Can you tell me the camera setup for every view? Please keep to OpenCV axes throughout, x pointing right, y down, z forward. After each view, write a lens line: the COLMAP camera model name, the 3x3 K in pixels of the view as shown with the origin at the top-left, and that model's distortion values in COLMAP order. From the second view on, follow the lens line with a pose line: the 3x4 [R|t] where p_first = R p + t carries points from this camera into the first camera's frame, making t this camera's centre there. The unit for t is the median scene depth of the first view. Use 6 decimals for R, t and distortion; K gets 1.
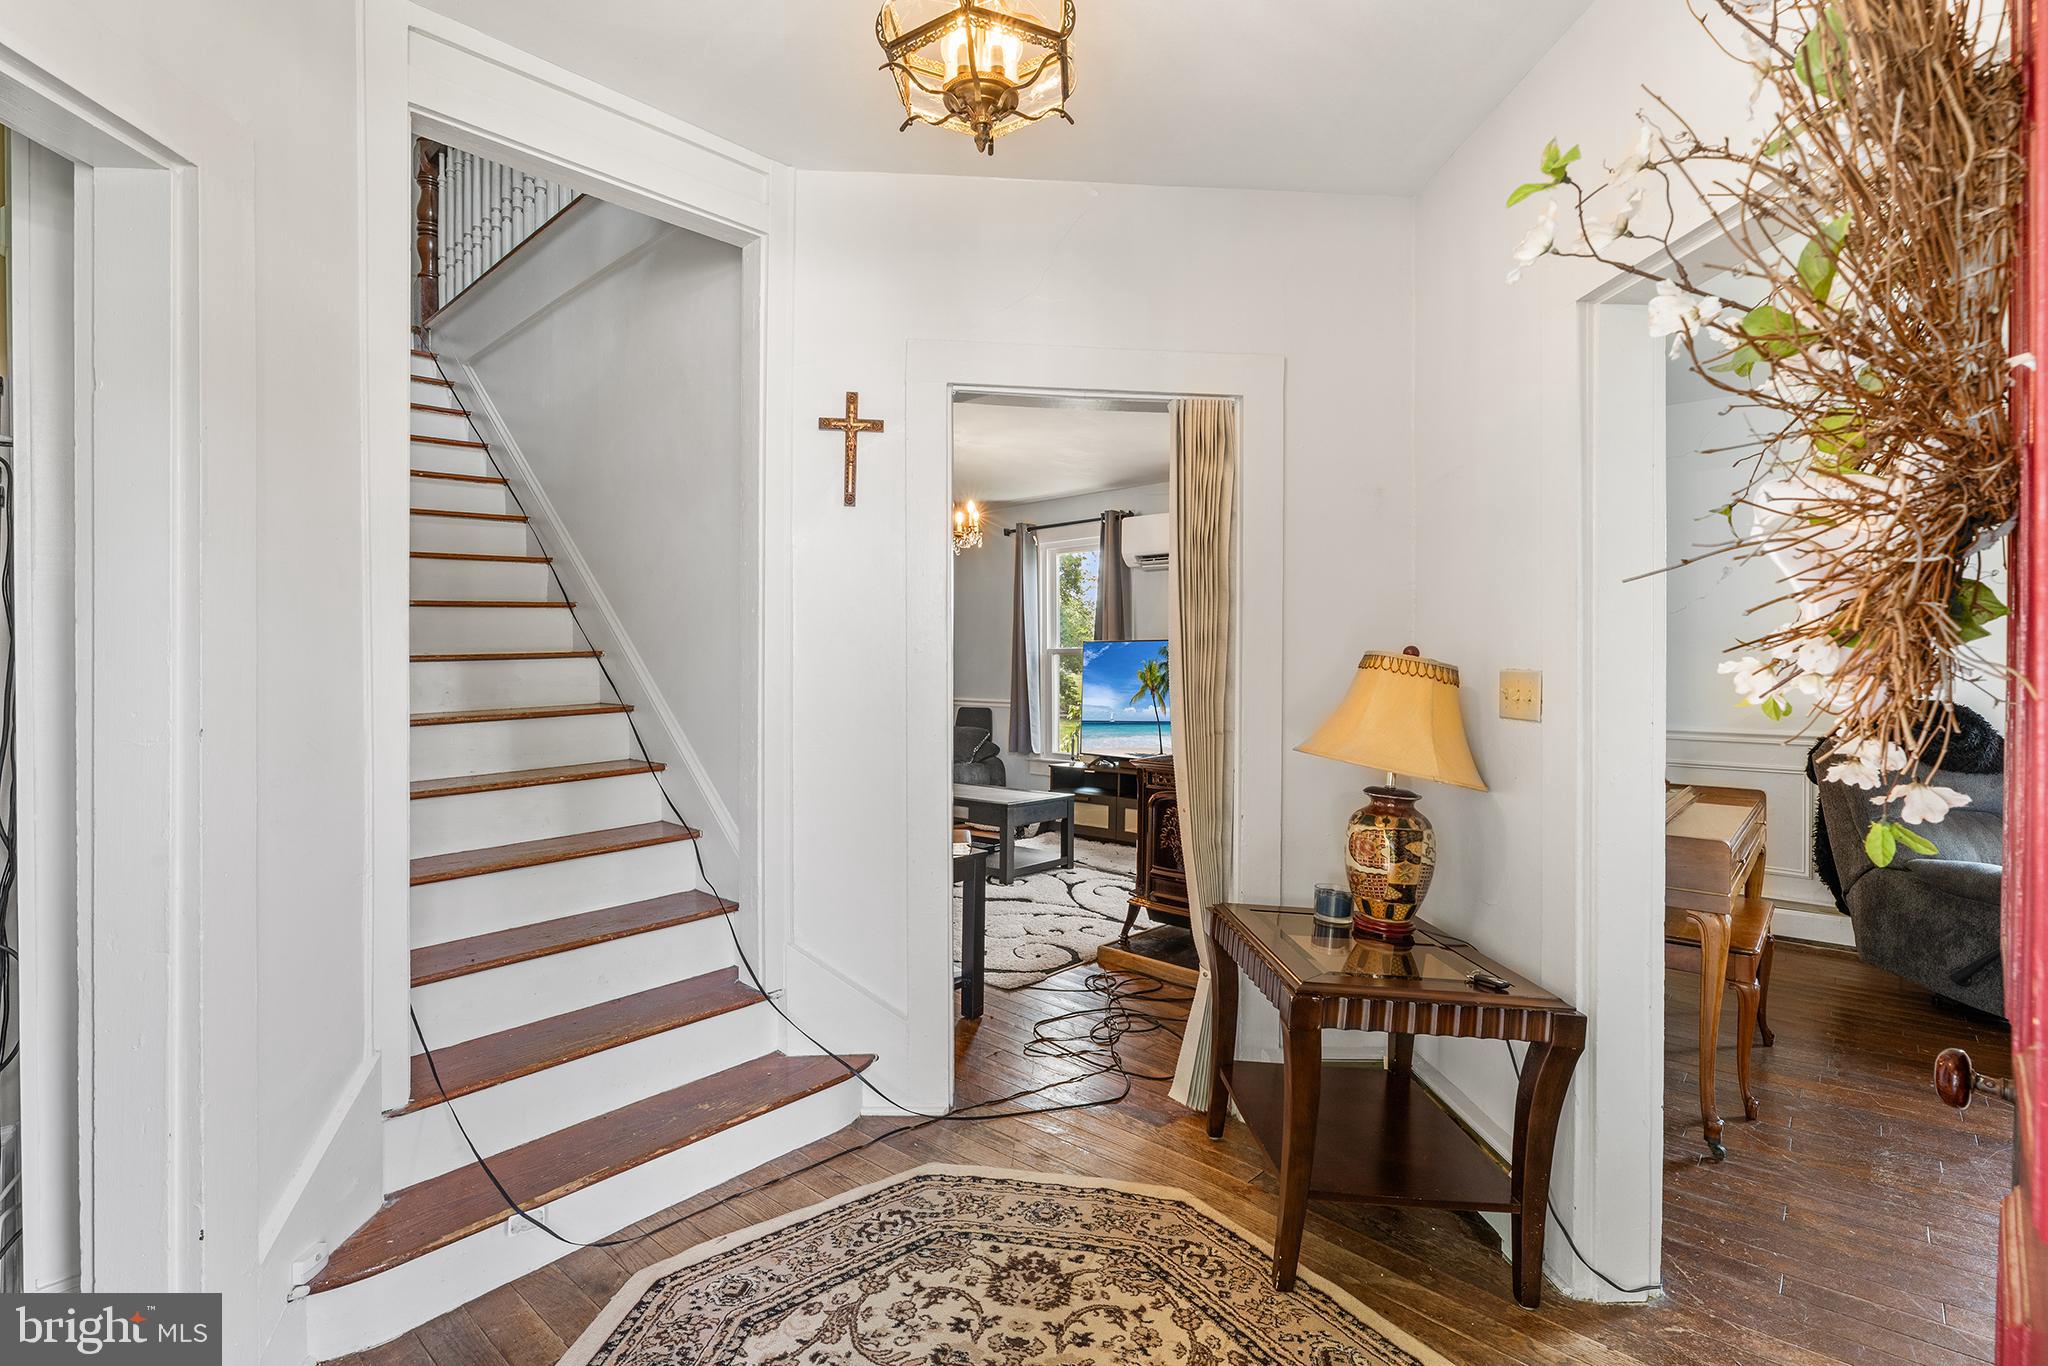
lens RADIAL K [[927.4, 0, 1037.8], [0, 927.4, 687.8], [0, 0, 1]] dist [-0.000989, -0.000236]
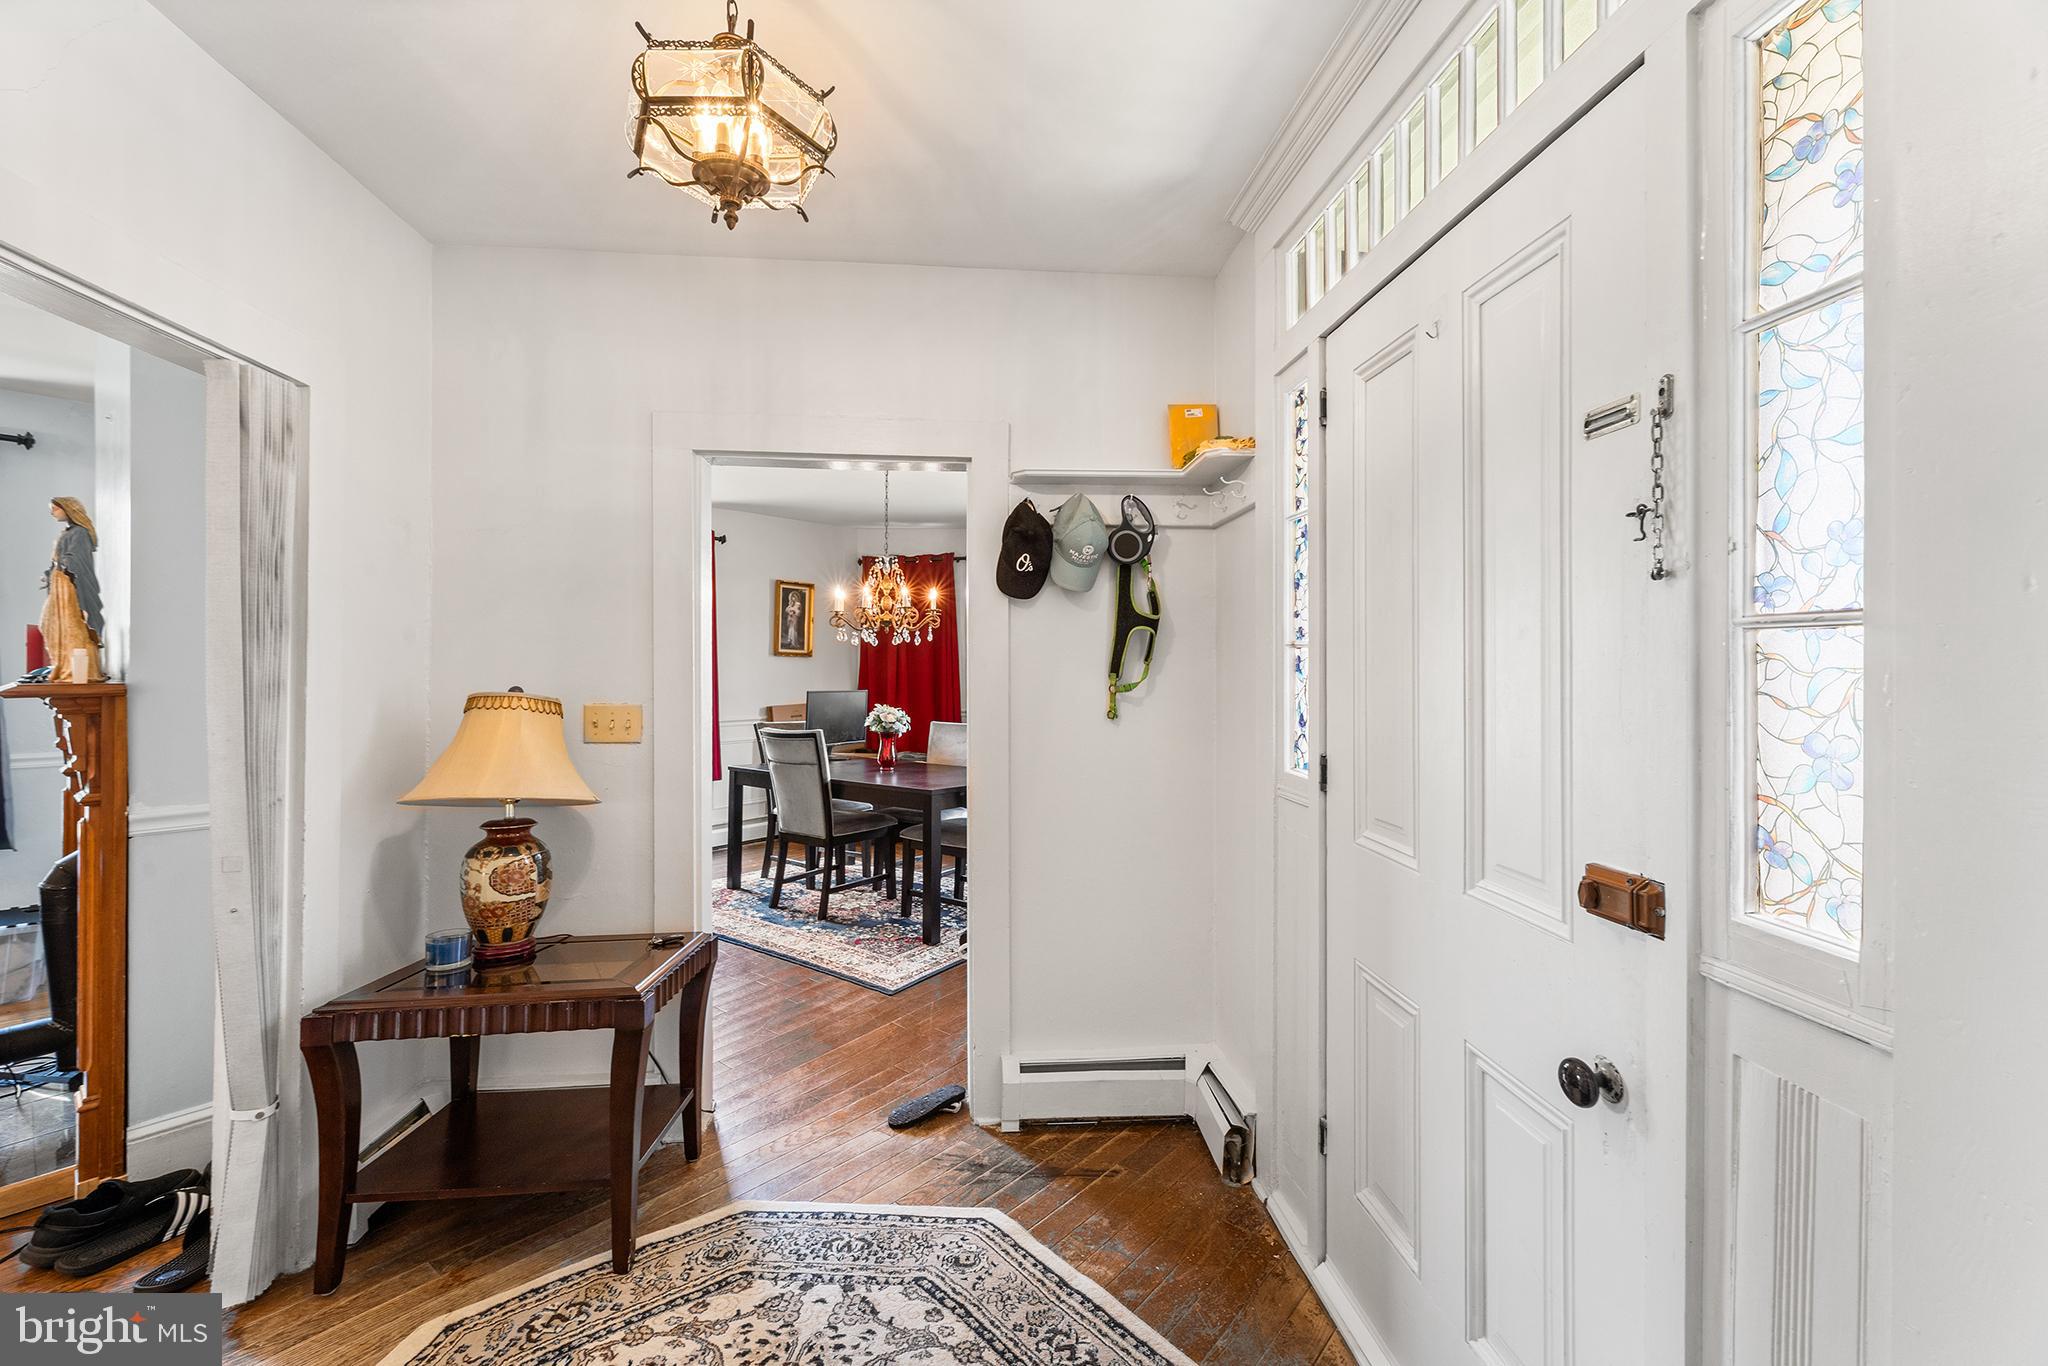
lens RADIAL K [[821.7, 0, 1028.6], [0, 821.7, 687.1], [0, 0, 1]] dist [-0.001971, -0.000038]
pose [[-0.080562, -0.013187, 0.996662, -0.414933], [0.000386, 0.999912, 0.013261, -0.037492], [-0.996750, 0.001453, -0.080550, 0.326966]]
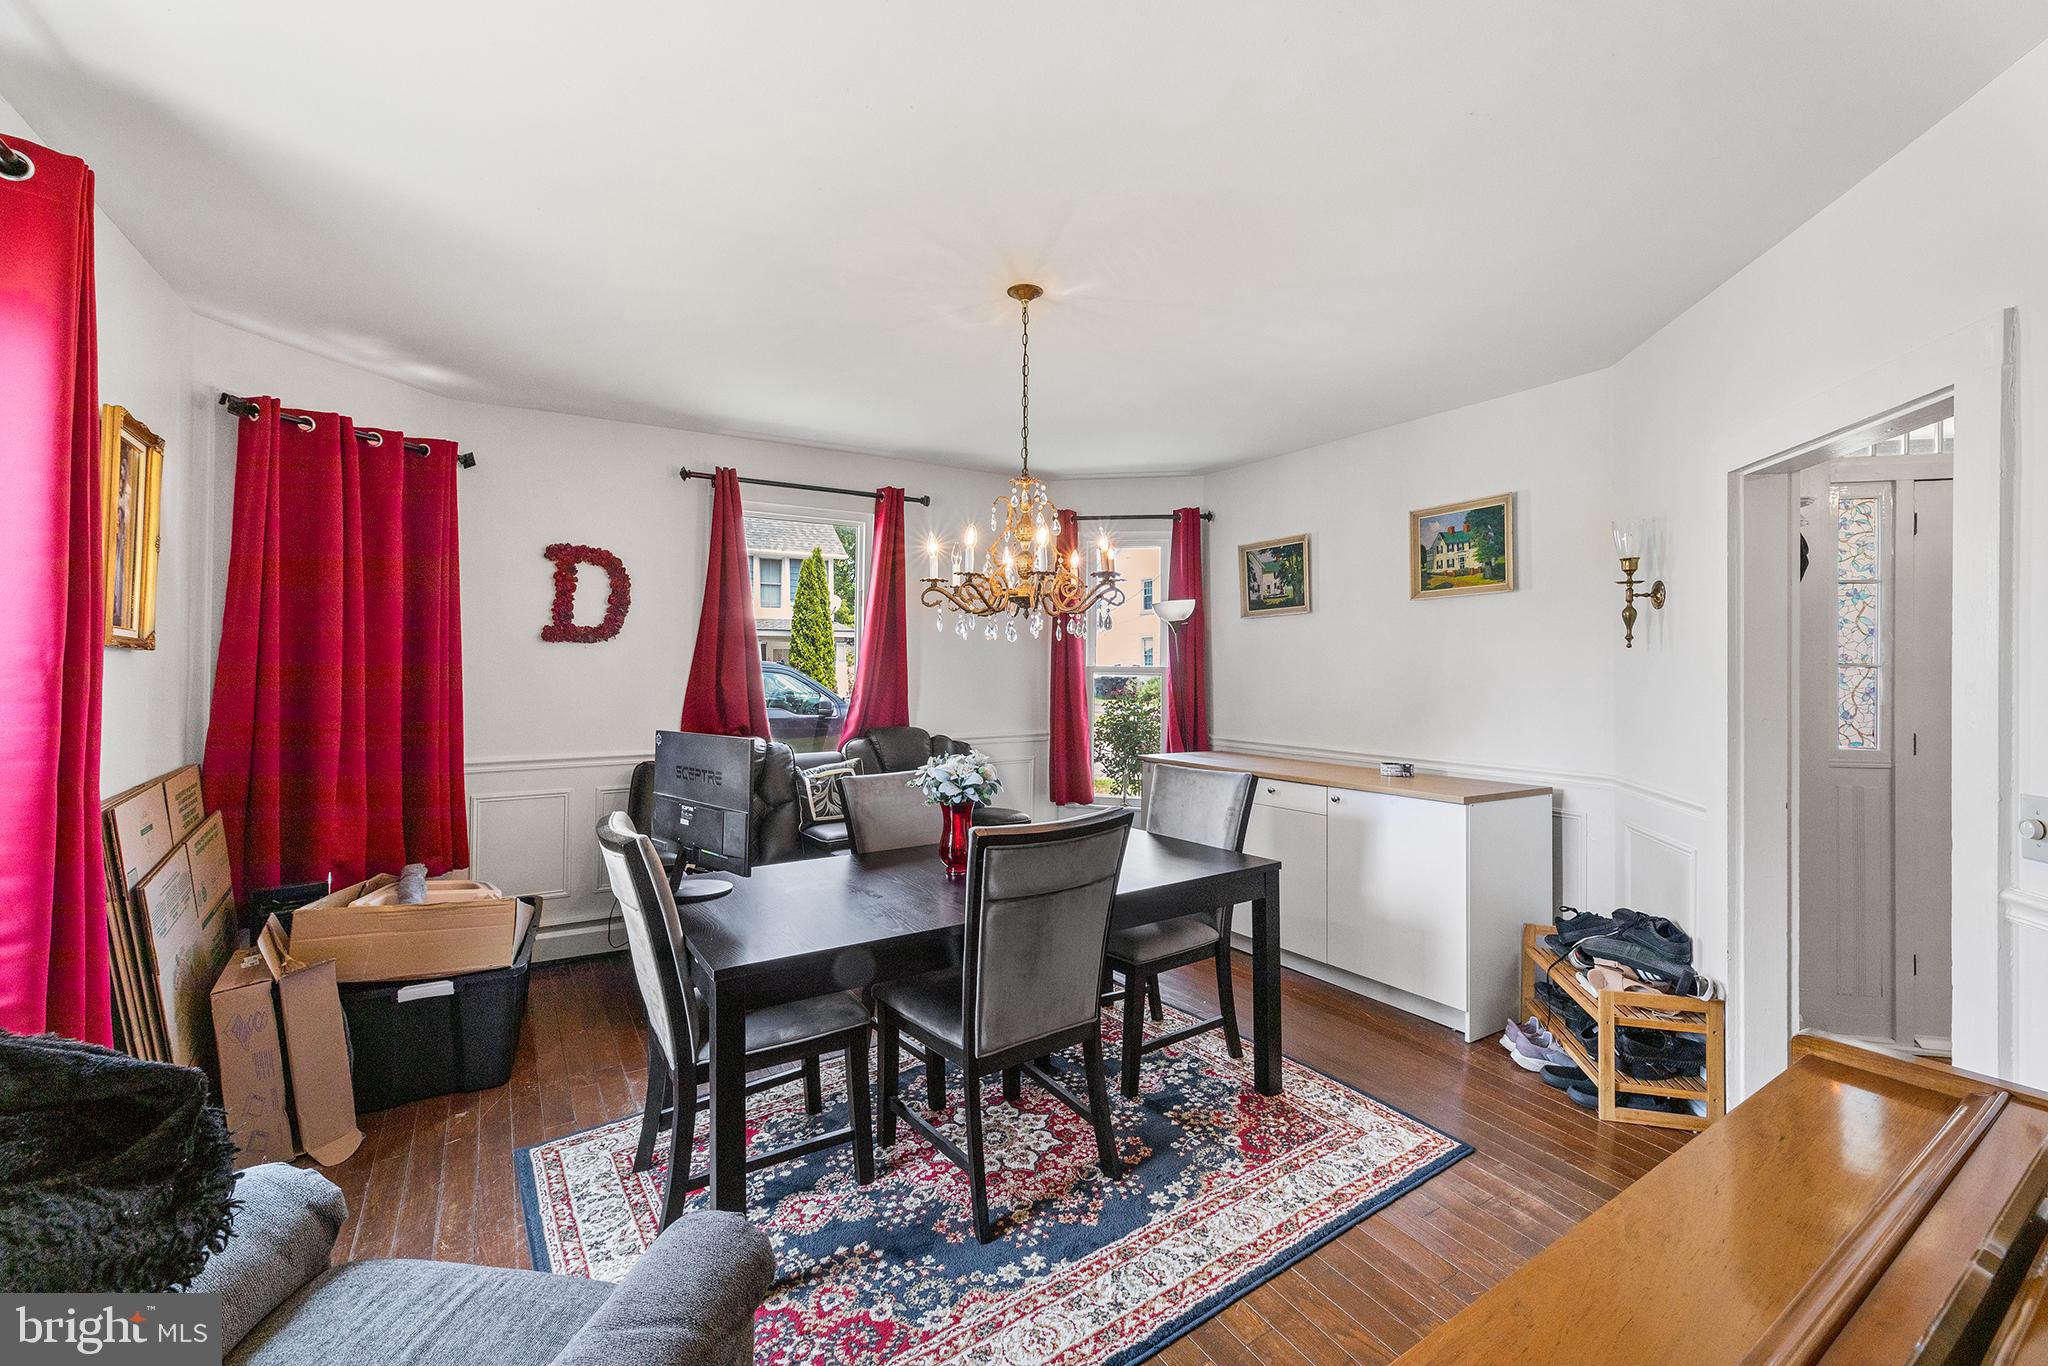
lens RADIAL K [[801.6, 0, 1024.0], [0, 801.6, 683.0], [0, 0, 1]] dist [0.000333, 0.000074]
pose [[-0.960287, -0.005866, 0.278952, 0.771559], [0.003167, 0.999485, 0.031921, -0.080545], [-0.278996, 0.031536, -0.959774, 1.178663]]
